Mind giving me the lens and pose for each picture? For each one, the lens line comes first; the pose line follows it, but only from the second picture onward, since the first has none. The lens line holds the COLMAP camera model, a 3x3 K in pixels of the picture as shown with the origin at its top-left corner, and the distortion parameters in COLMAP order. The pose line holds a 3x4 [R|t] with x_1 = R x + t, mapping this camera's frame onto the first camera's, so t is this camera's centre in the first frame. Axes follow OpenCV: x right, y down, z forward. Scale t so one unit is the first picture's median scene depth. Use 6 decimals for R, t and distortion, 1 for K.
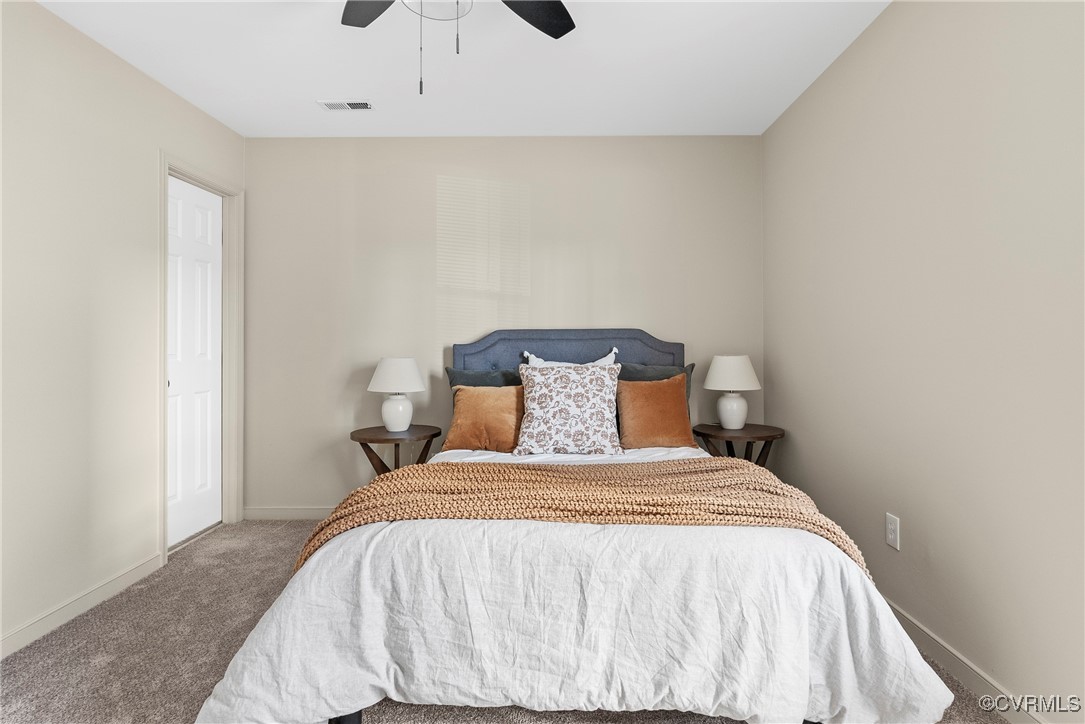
lens RADIAL K [[567.0, 0, 533.7], [0, 567.0, 338.9], [0, 0, 1]] dist [-0.000052, -0.001171]
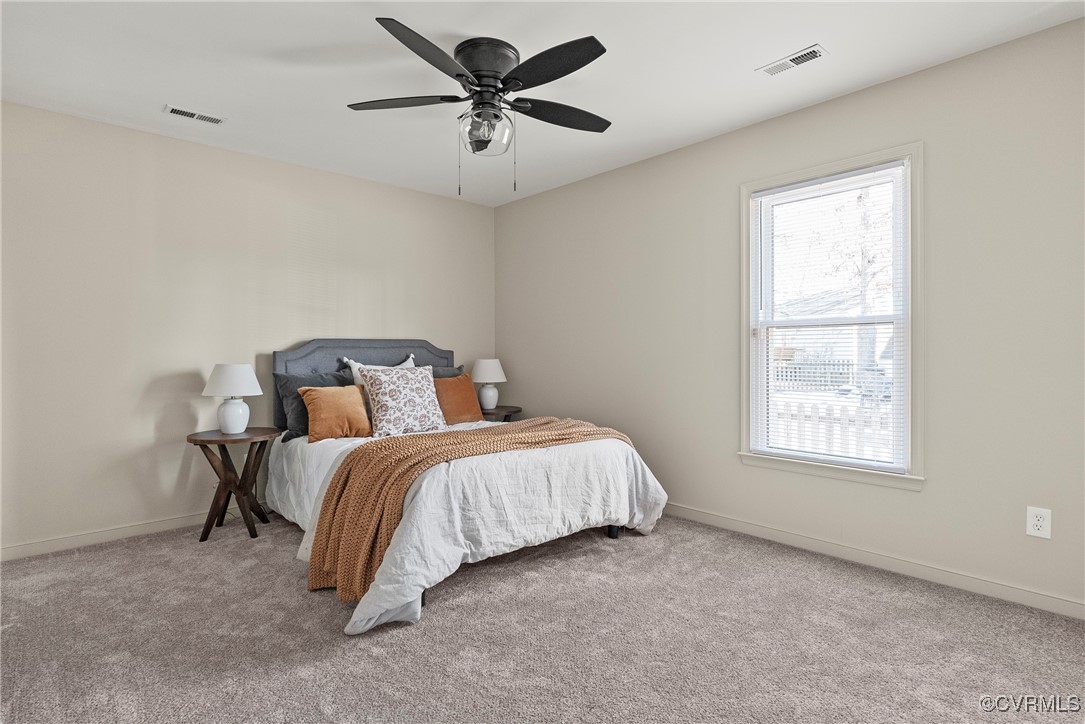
lens RADIAL K [[567.0, 0, 542.1], [0, 567.0, 359.0], [0, 0, 1]] dist [-0.000052, -0.001171]
pose [[0.727982, -0.008269, 0.685547, -0.649065], [-0.005670, 0.999820, 0.018080, 0.002074], [-0.685573, -0.017049, 0.727804, -0.191479]]
